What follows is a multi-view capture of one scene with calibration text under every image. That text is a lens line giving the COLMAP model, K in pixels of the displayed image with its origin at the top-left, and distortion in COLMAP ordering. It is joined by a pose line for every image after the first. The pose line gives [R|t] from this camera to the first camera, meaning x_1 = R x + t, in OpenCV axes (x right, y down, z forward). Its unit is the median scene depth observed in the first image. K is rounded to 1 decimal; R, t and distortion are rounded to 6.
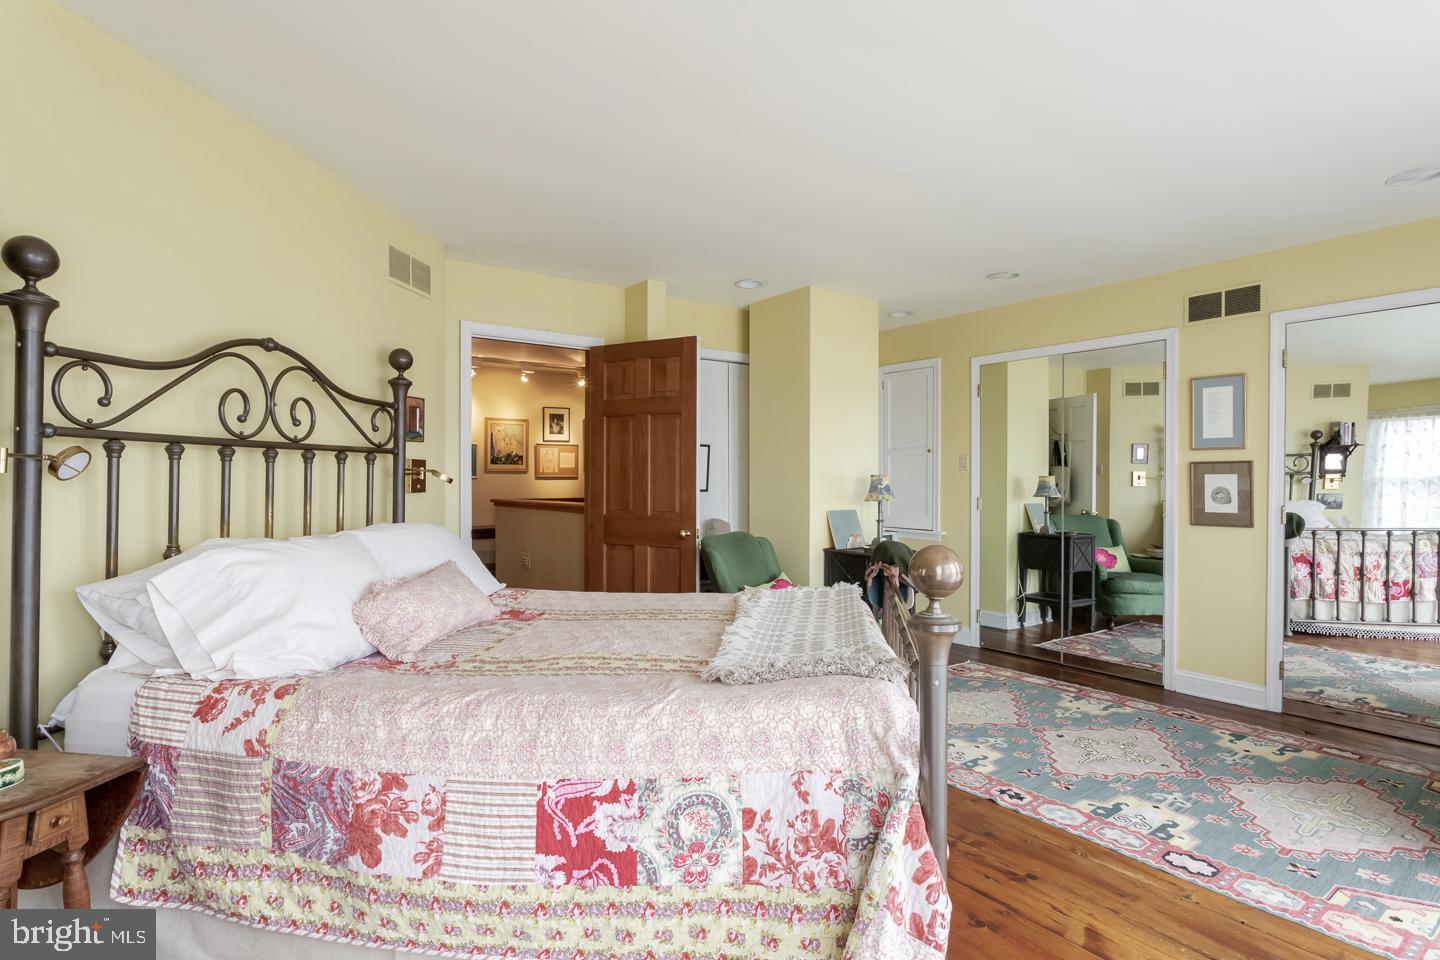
lens RADIAL K [[717.0, 0, 694.1], [0, 717.0, 482.6], [0, 0, 1]] dist [-0.018917, 0.000527]
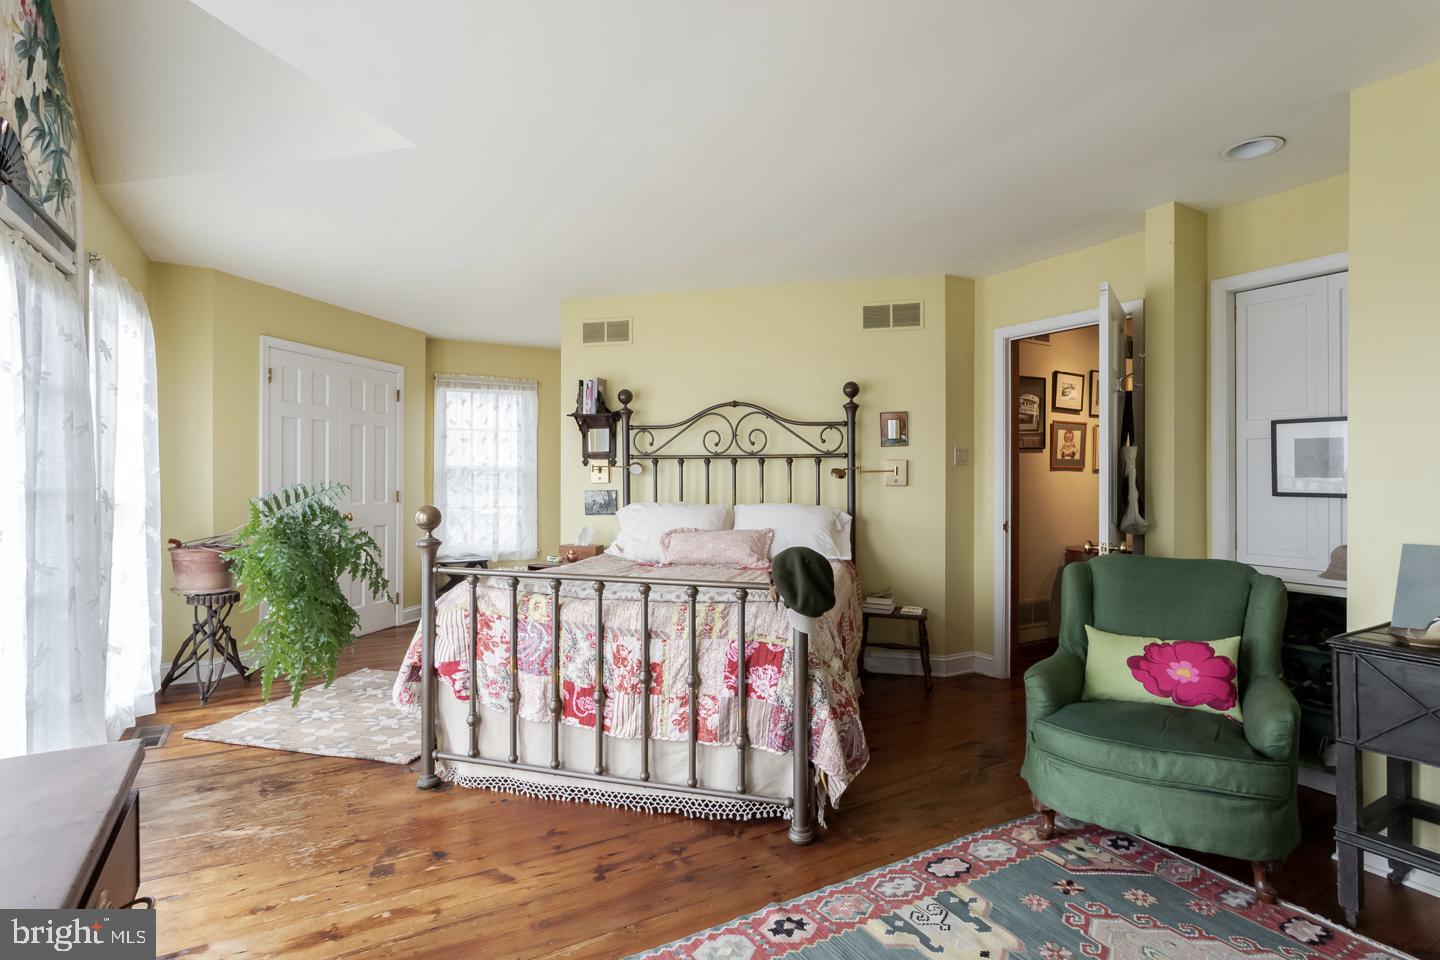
lens RADIAL K [[712.6, 0, 715.4], [0, 712.6, 480.9], [0, 0, 1]] dist [-0.019906, 0.001257]
pose [[-0.091636, 0.007831, -0.995762, 1.295750], [-0.008498, 0.999927, 0.008646, -0.005140], [0.995756, 0.009254, -0.091562, 1.124057]]
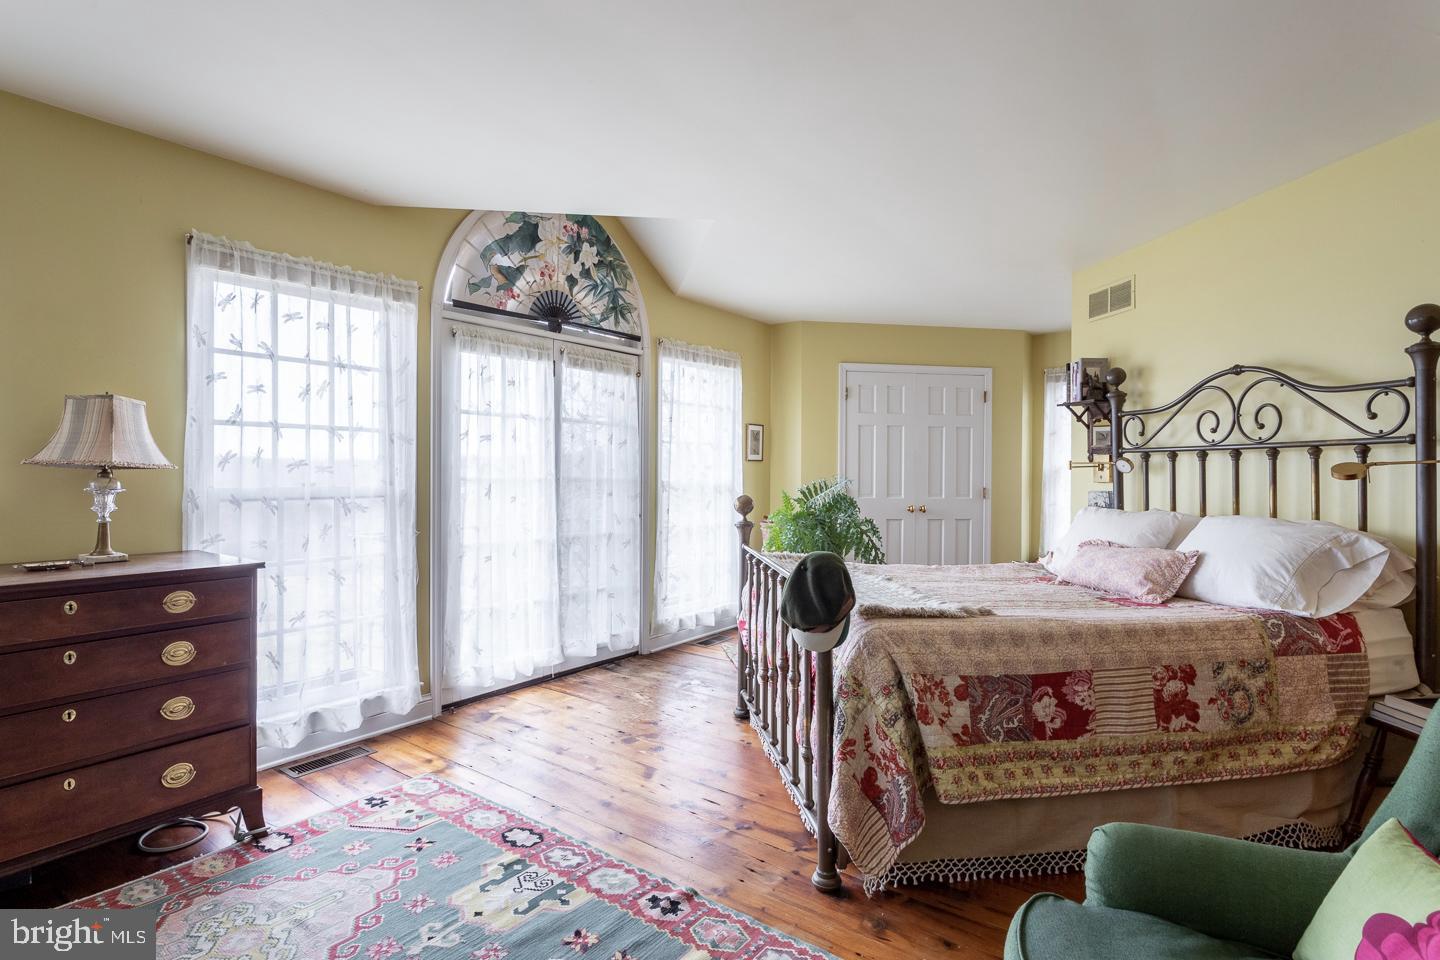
lens RADIAL K [[721.7, 0, 716.5], [0, 721.7, 468.5], [0, 0, 1]] dist [0.016875, 0.001107]
pose [[-0.947749, -0.007527, -0.318928, 0.722019], [-0.009357, 0.999947, 0.004206, -0.011142], [0.318879, 0.006970, -0.947770, 1.954216]]
